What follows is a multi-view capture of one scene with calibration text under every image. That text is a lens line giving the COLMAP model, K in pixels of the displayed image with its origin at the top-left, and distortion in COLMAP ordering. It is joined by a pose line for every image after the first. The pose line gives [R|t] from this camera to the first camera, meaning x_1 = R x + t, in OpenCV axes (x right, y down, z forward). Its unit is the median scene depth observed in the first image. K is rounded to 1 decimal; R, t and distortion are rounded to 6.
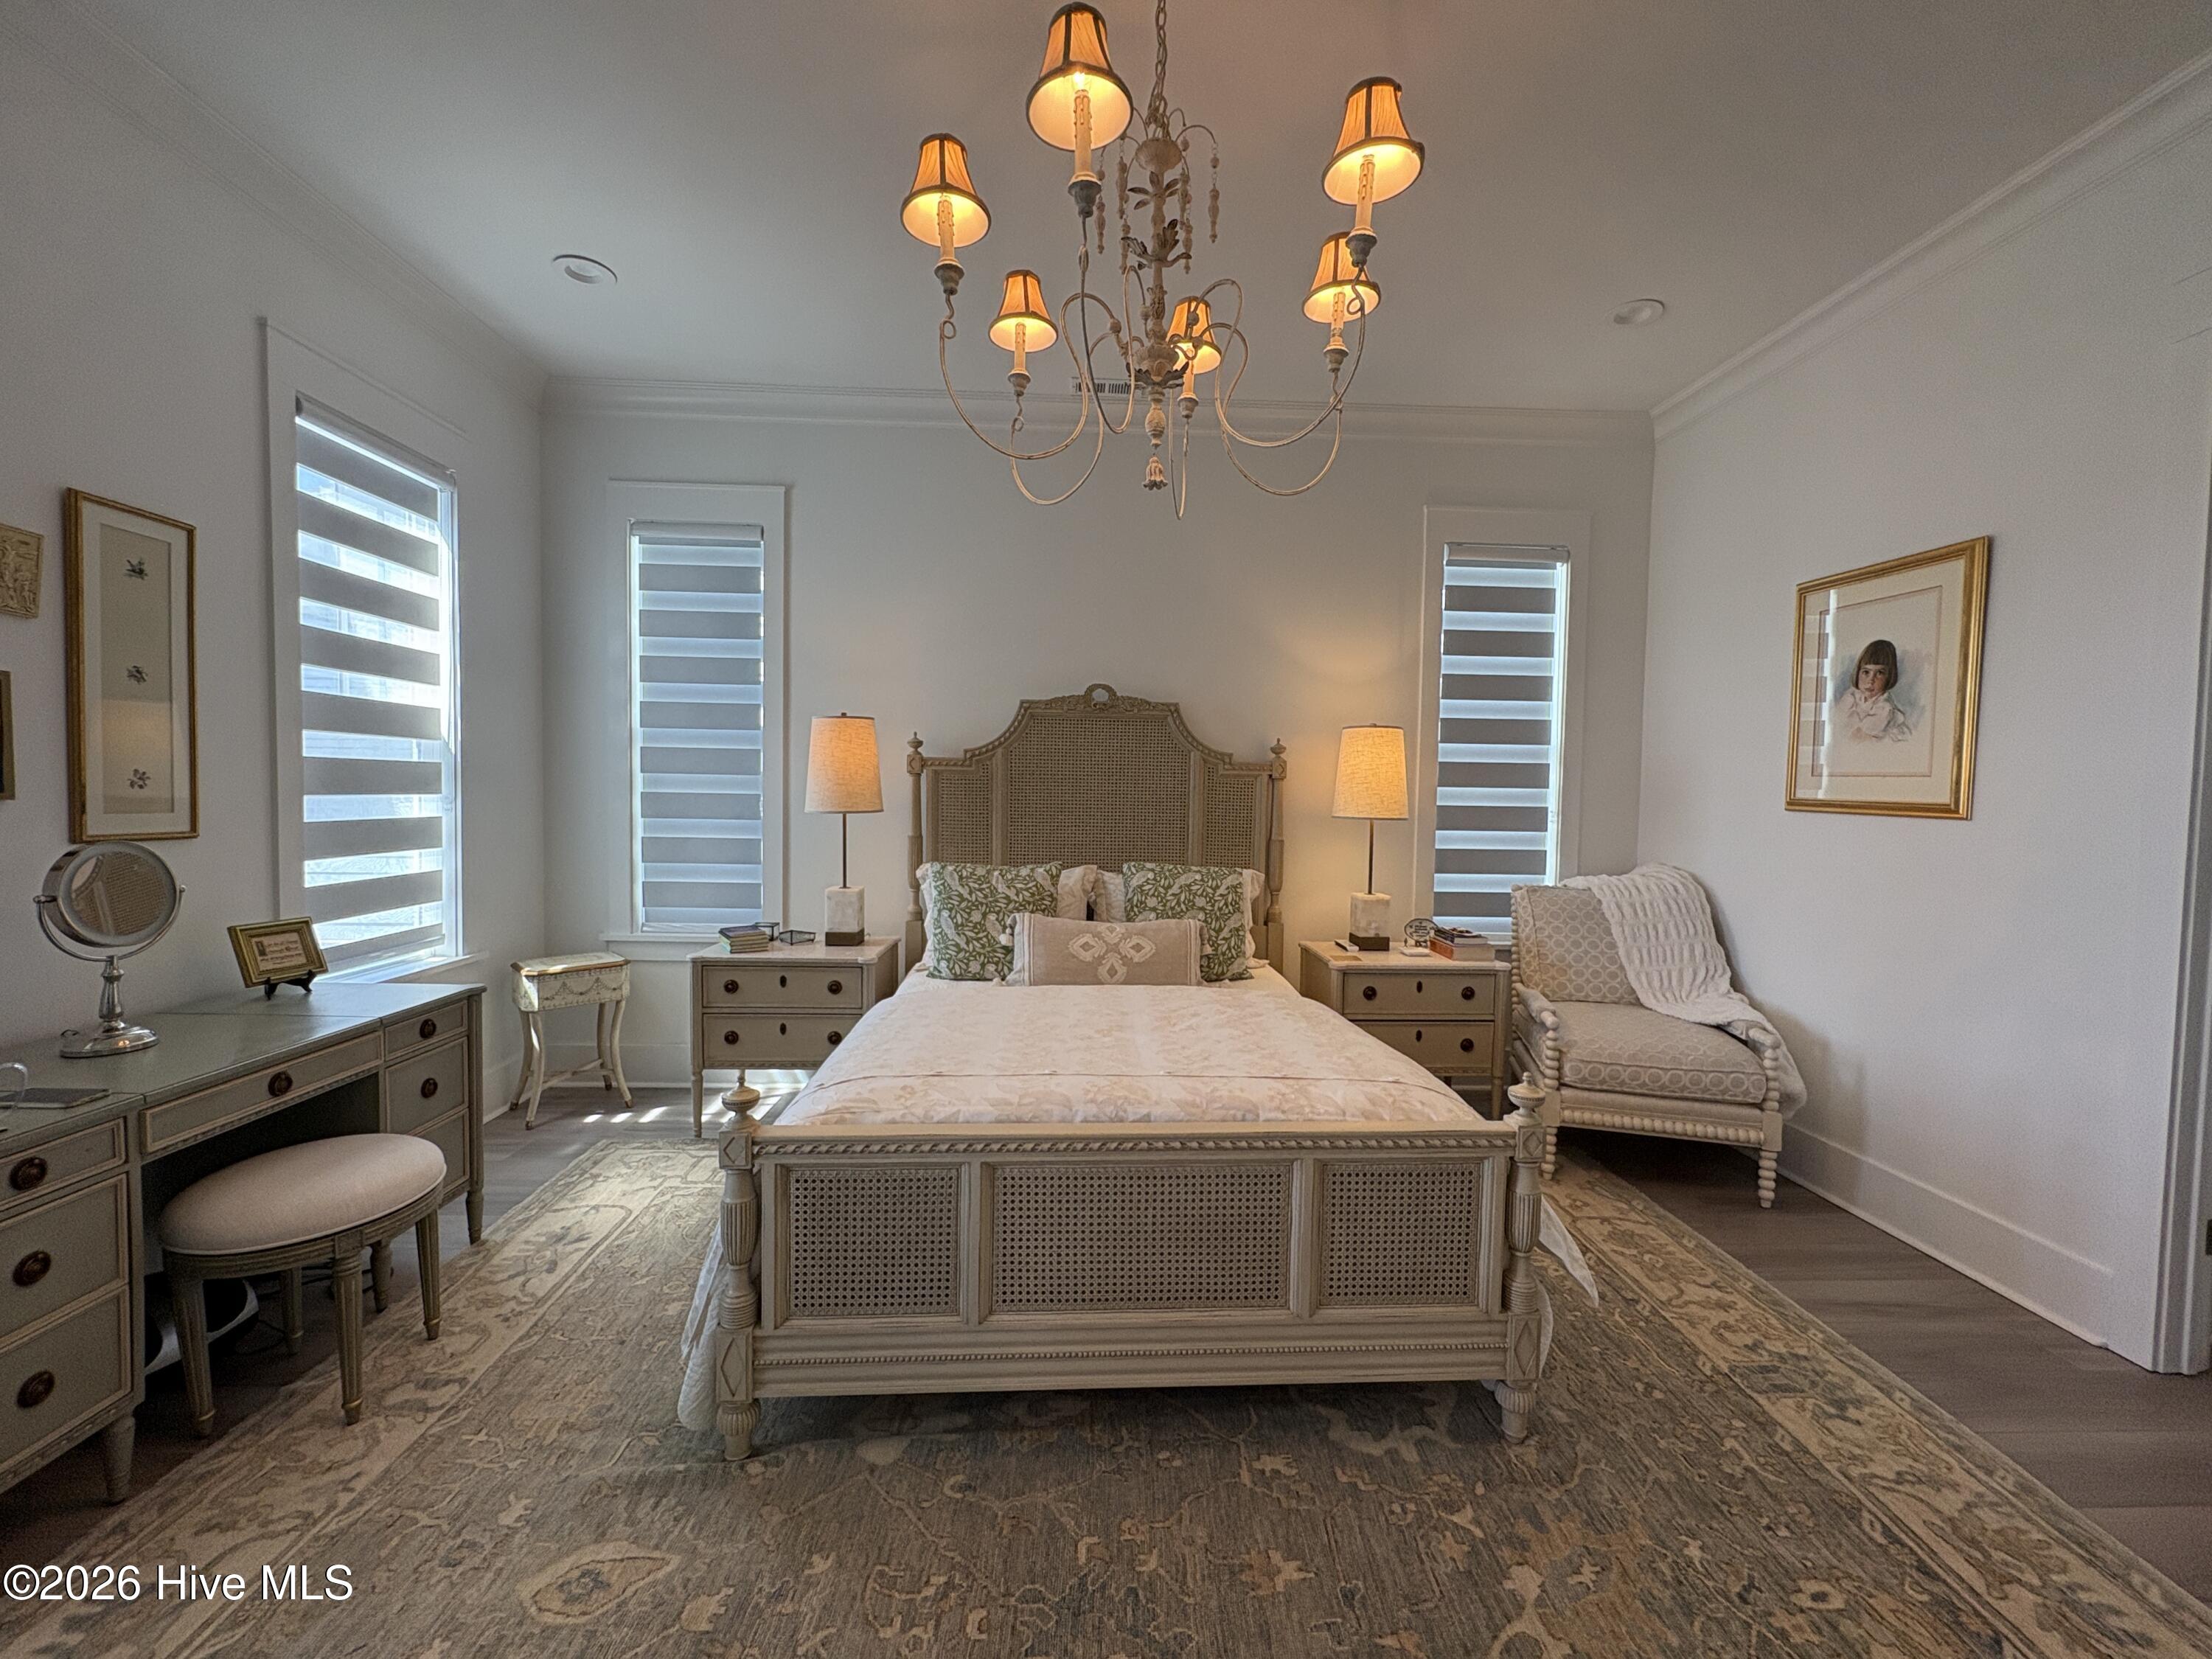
lens RADIAL K [[882.9, 0, 1107.0], [0, 882.9, 827.5], [0, 0, 1]] dist [-0.000466, -0.000100]
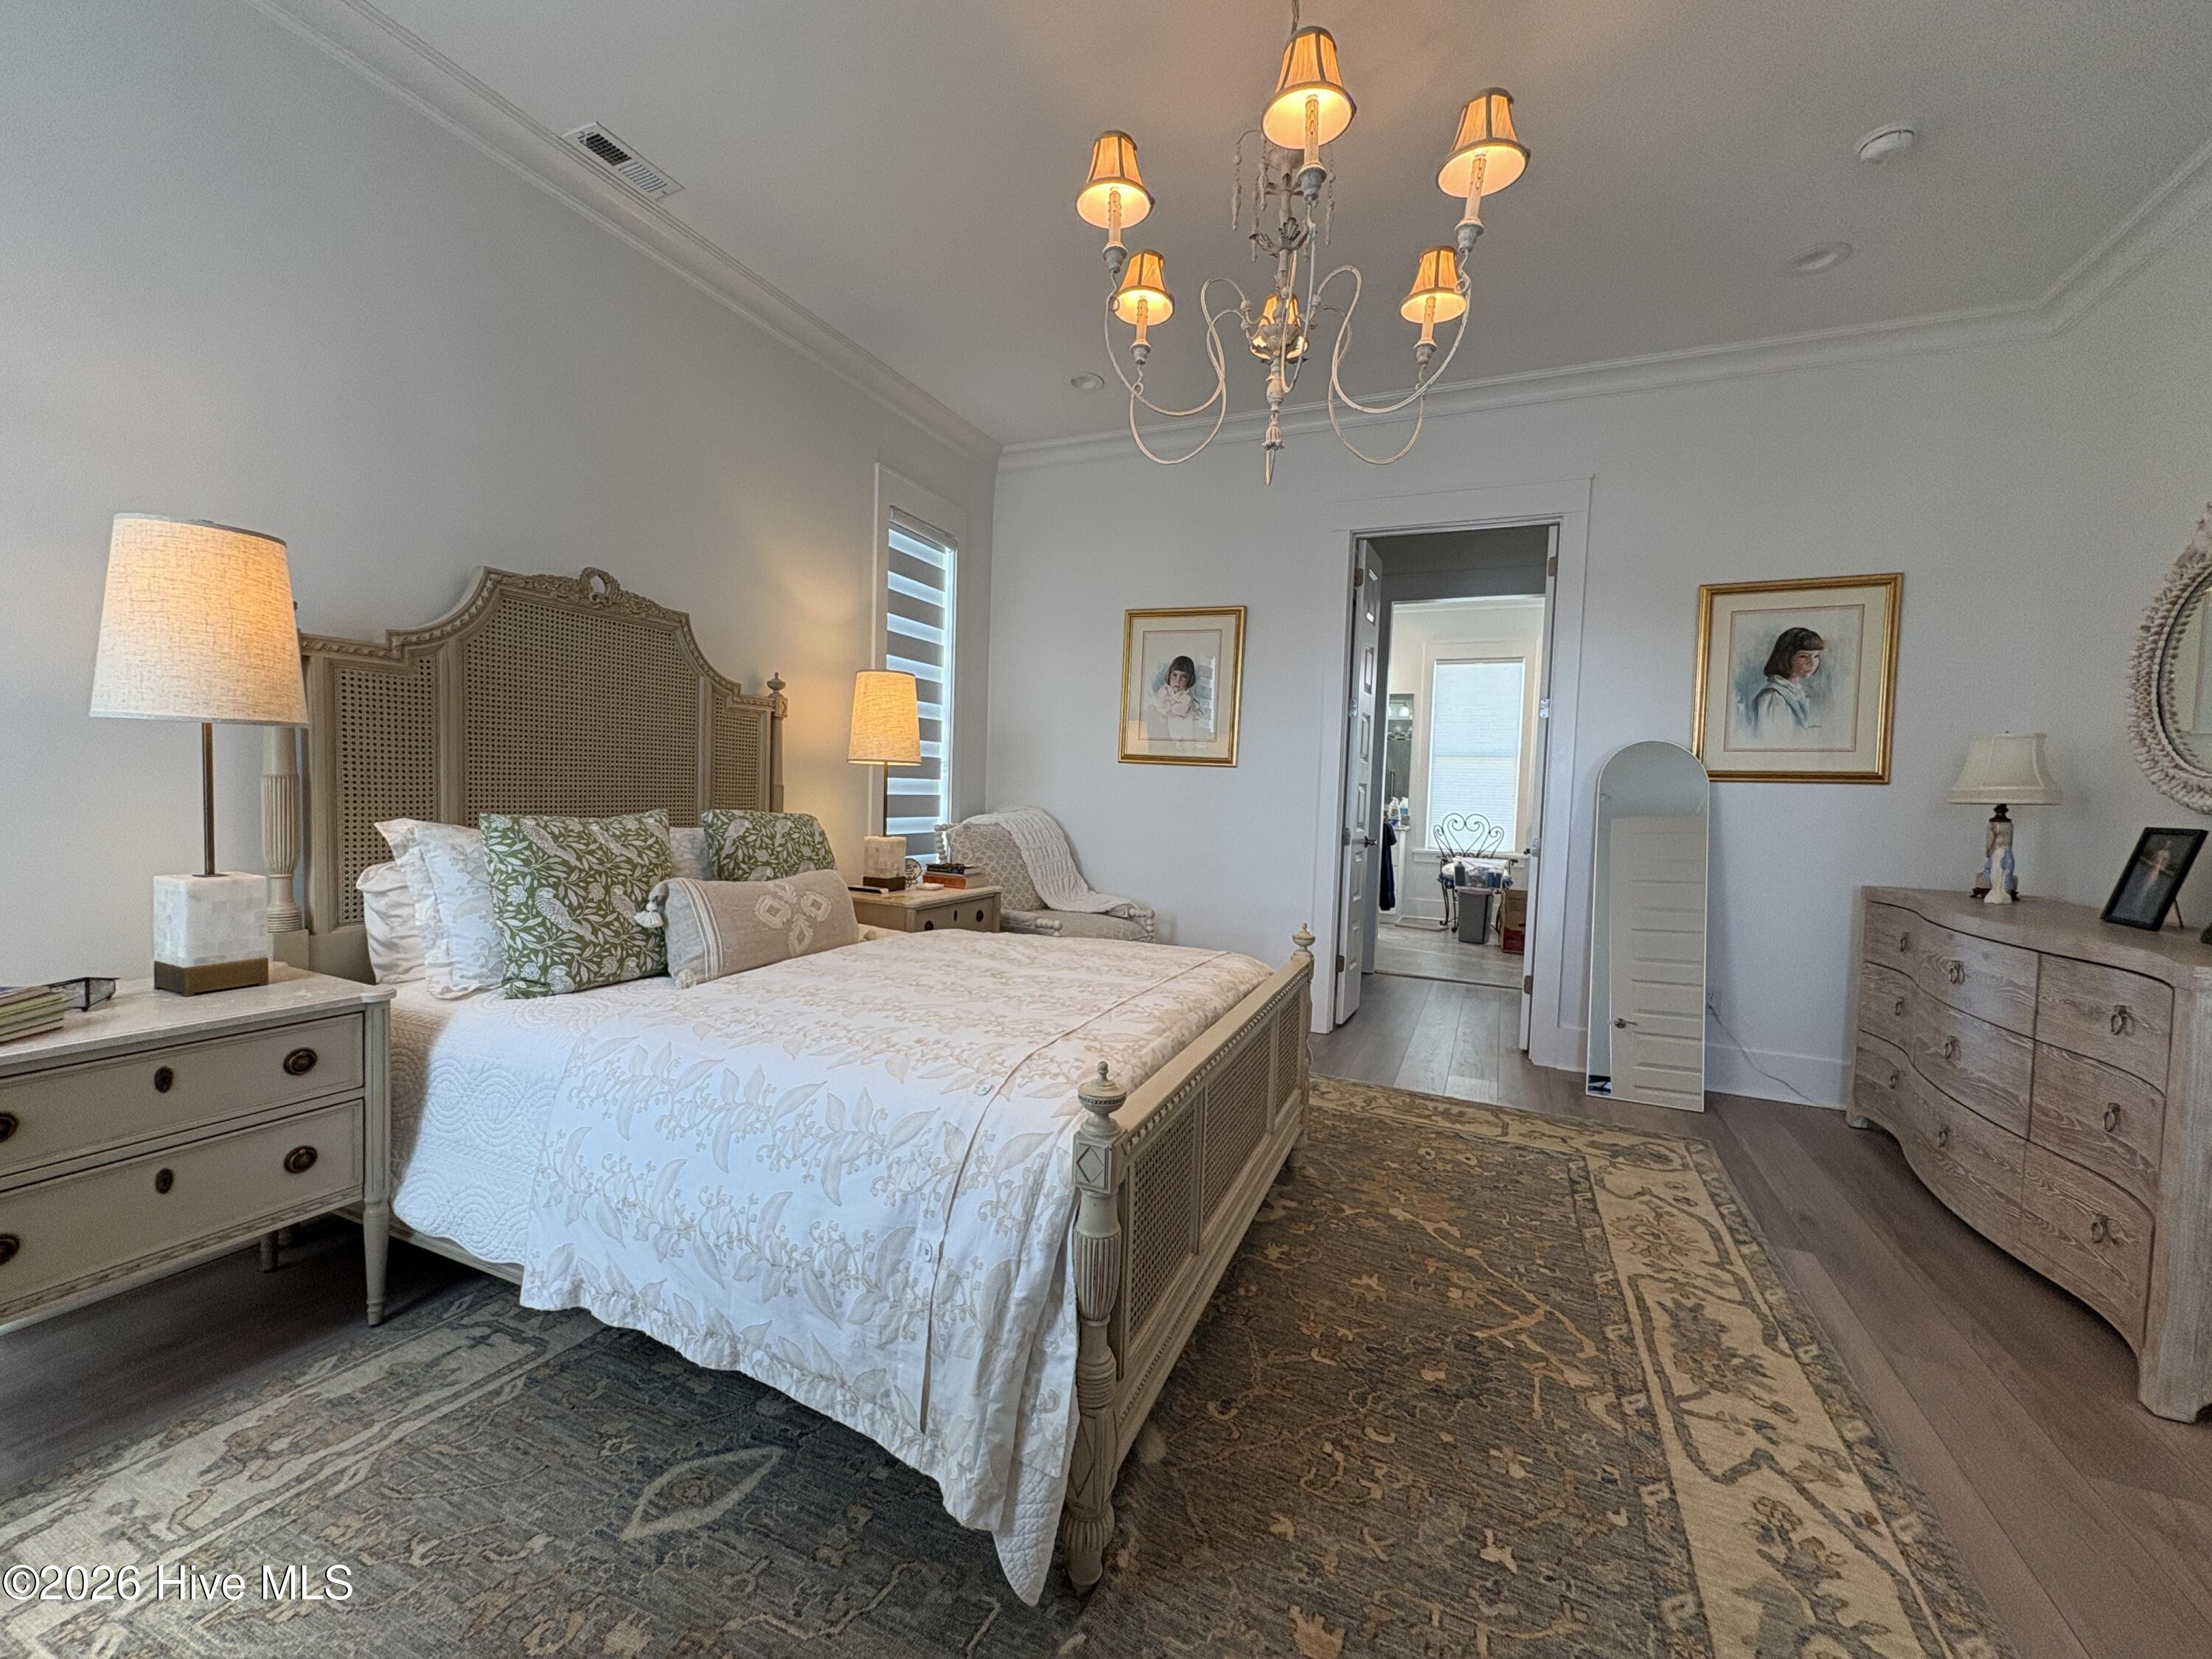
lens RADIAL K [[882.9, 0, 1107.0], [0, 882.9, 827.5], [0, 0, 1]] dist [-0.000466, -0.000100]
pose [[0.446280, -0.042334, 0.893892, -0.573926], [0.012919, 0.999081, 0.040865, 0.030256], [-0.894800, -0.006689, 0.446417, 0.361646]]
